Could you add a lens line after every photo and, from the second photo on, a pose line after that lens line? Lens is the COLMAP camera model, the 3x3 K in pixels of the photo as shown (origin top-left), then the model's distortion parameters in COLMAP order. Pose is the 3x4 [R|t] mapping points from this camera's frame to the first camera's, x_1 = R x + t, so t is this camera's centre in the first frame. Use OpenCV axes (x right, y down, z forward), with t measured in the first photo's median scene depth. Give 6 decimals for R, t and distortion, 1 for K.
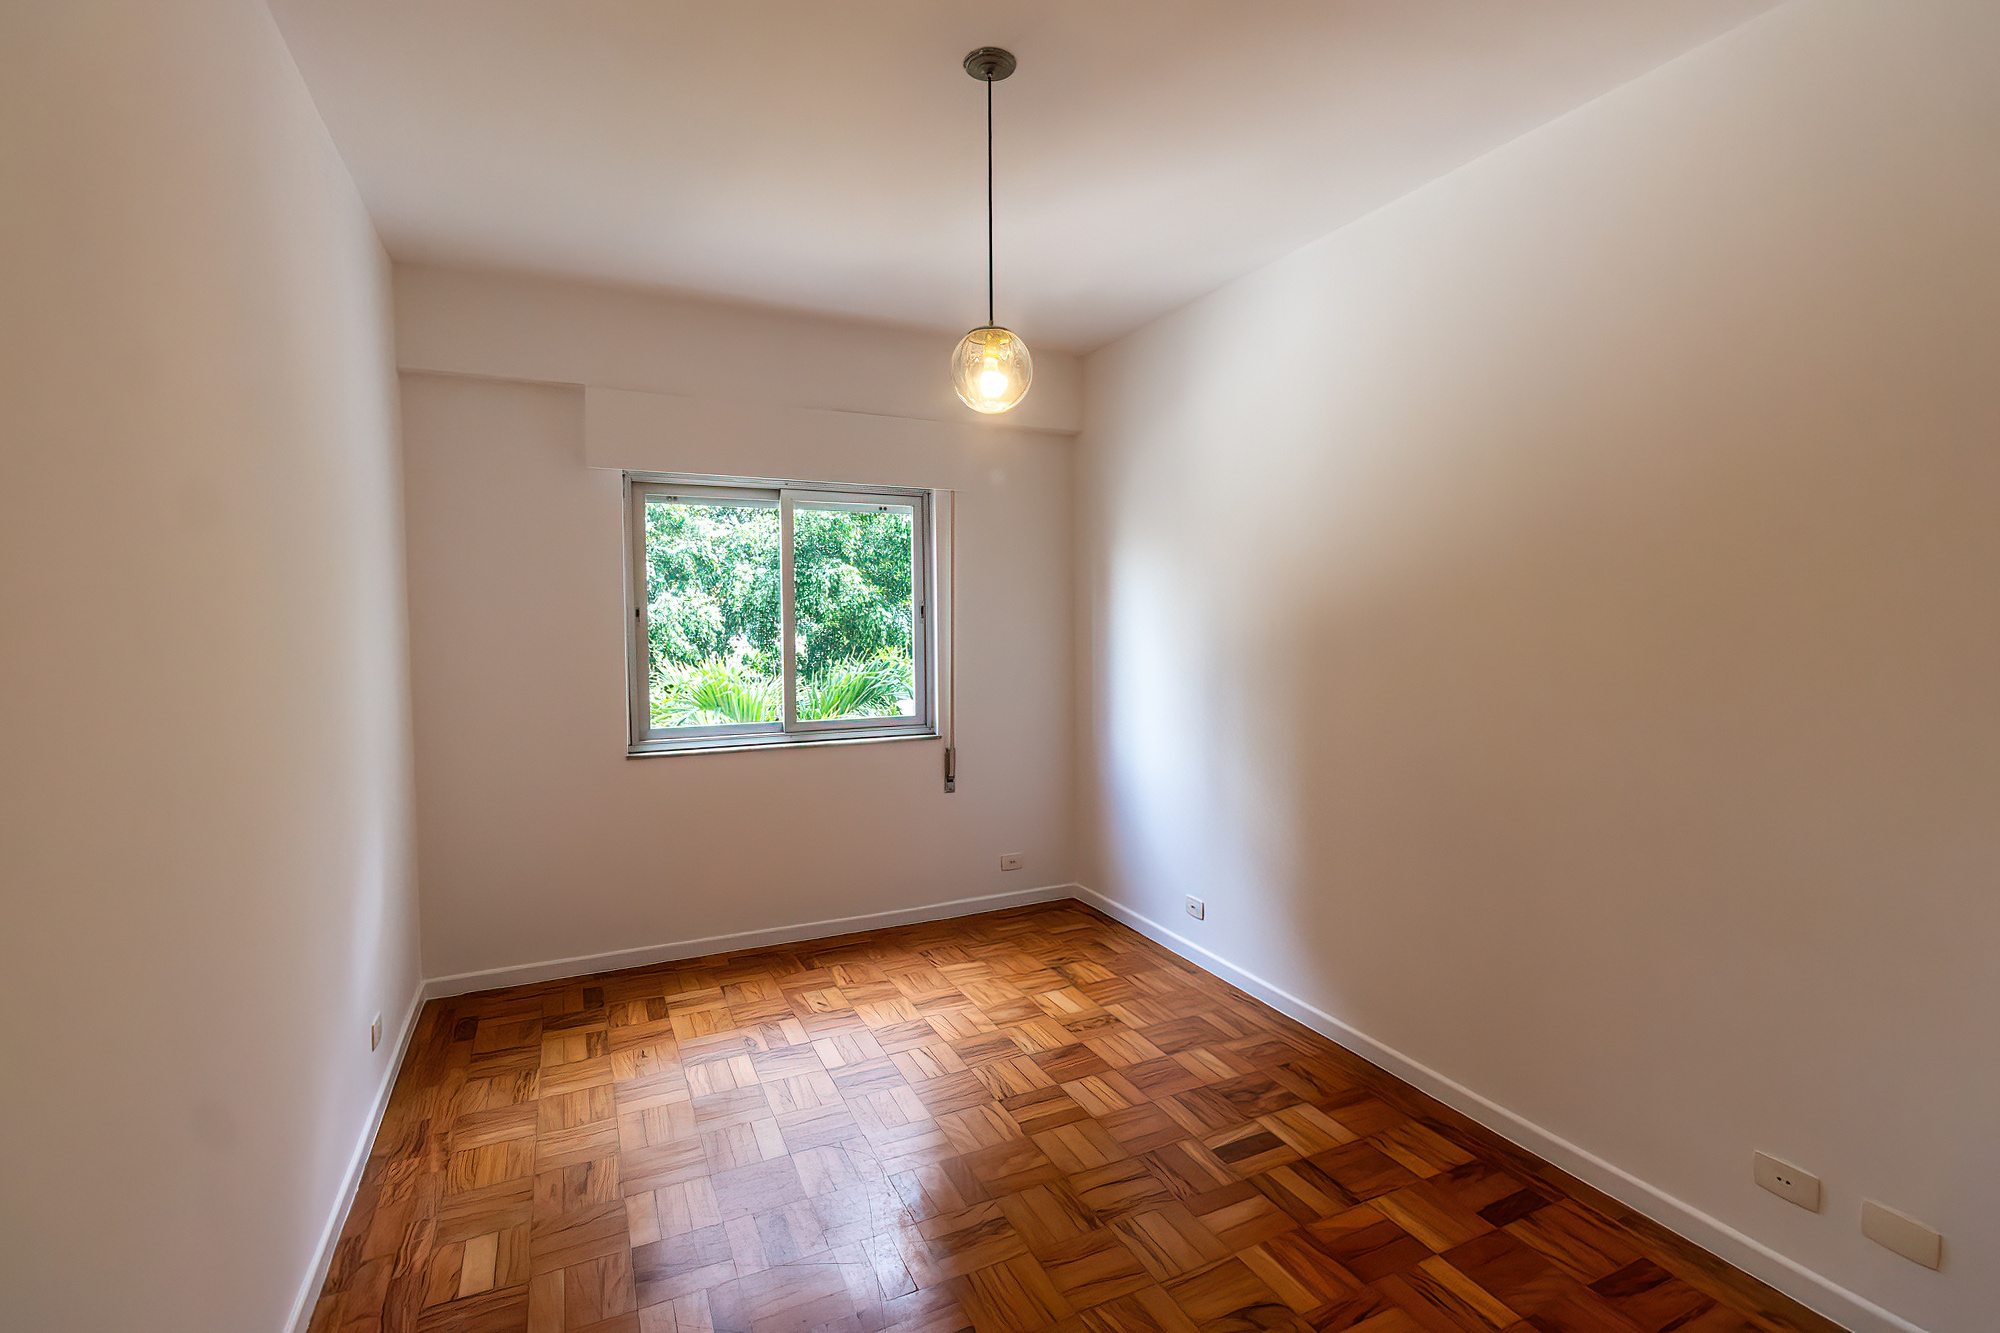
lens RADIAL K [[911.2, 0, 1008.4], [0, 911.2, 648.8], [0, 0, 1]] dist [0.001887, -0.000081]
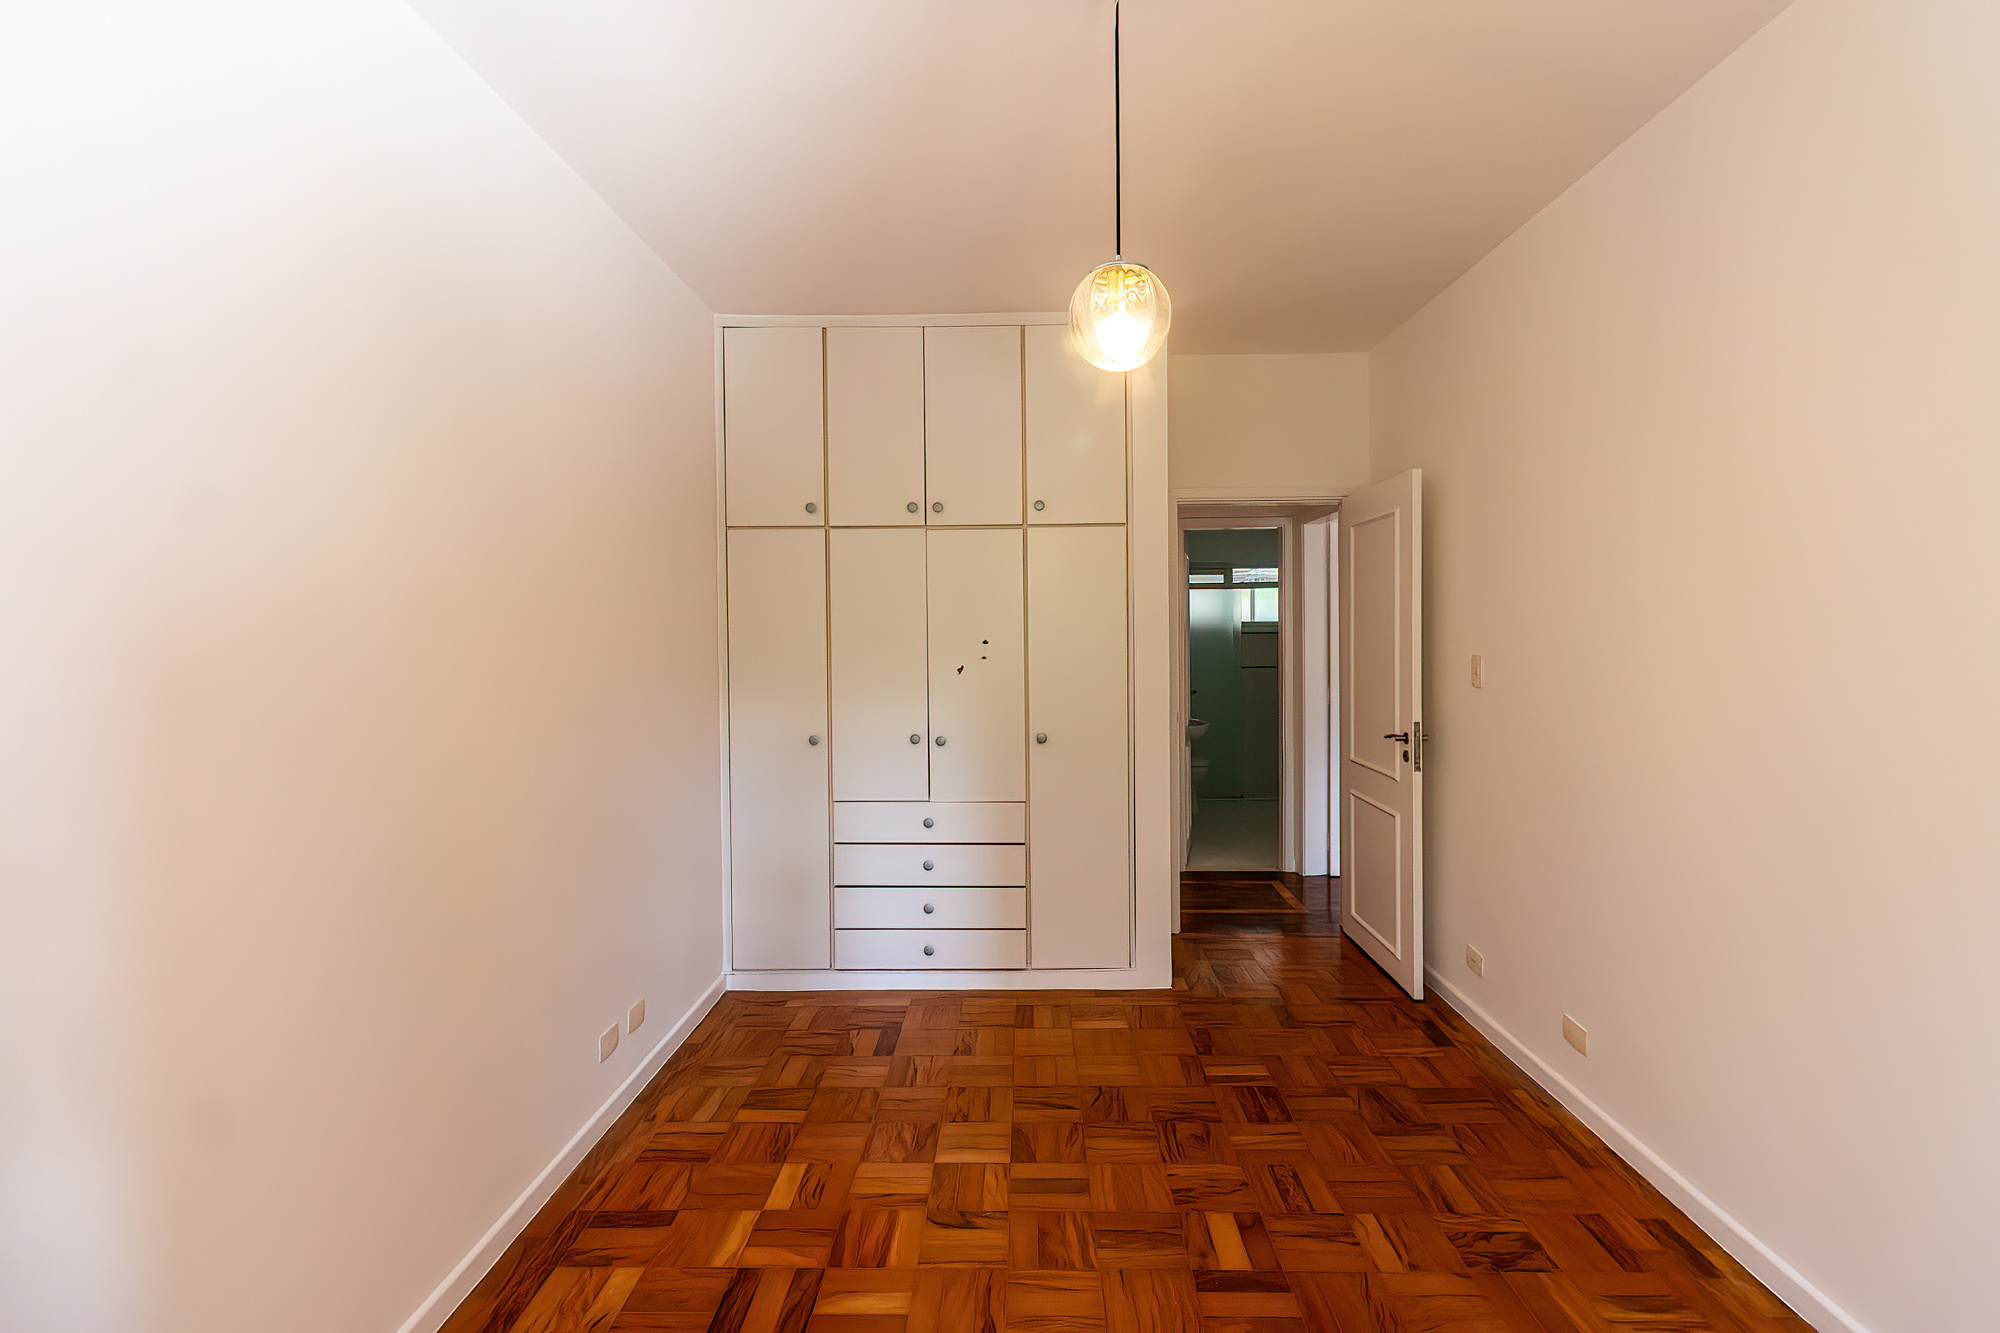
lens RADIAL K [[911.2, 0, 1008.4], [0, 911.2, 648.8], [0, 0, 1]] dist [0.001887, -0.000081]
pose [[-0.890184, 0.006367, 0.455558, -0.181576], [0.030964, 0.998436, 0.046550, -0.032400], [-0.454549, 0.055544, -0.888988, 1.097695]]
